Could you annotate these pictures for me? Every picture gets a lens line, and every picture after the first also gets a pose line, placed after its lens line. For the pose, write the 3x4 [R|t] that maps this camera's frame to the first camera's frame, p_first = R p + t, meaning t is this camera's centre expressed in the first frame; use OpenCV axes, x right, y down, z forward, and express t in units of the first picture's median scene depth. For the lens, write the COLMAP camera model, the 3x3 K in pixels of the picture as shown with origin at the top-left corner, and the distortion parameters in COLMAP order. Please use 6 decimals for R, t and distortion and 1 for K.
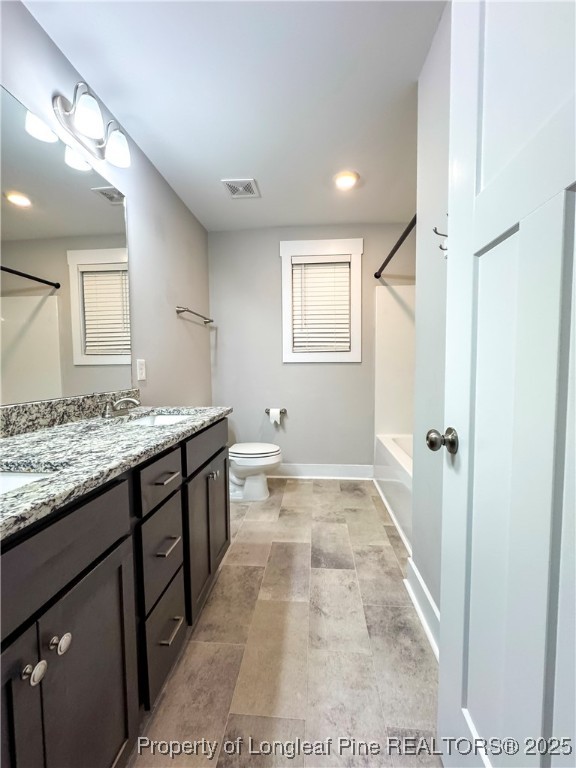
lens RADIAL K [[314.2, 0, 286.9], [0, 314.2, 383.0], [0, 0, 1]] dist [-0.001666, -0.000304]
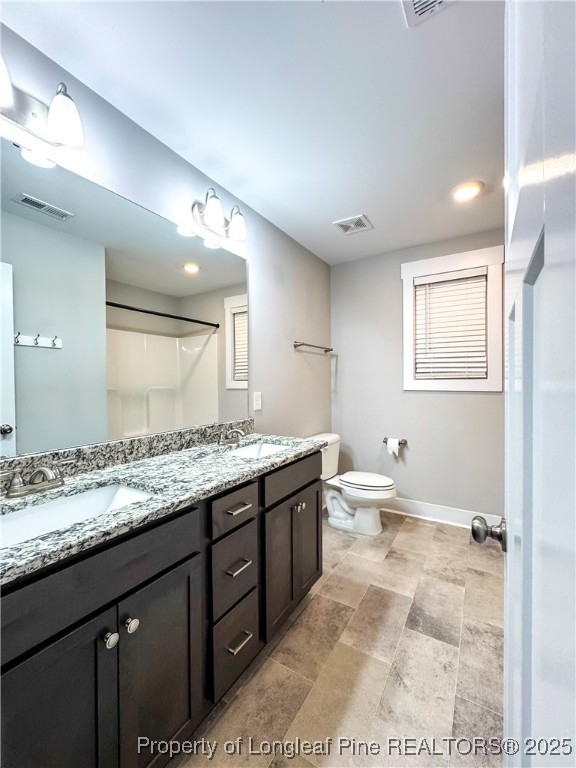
lens RADIAL K [[314.2, 0, 284.0], [0, 314.2, 383.1], [0, 0, 1]] dist [-0.001666, -0.000304]
pose [[0.890667, 0.005333, -0.454626, 0.178353], [-0.025159, 0.998977, -0.037571, -0.076713], [0.453960, 0.044902, 0.889890, -0.001339]]
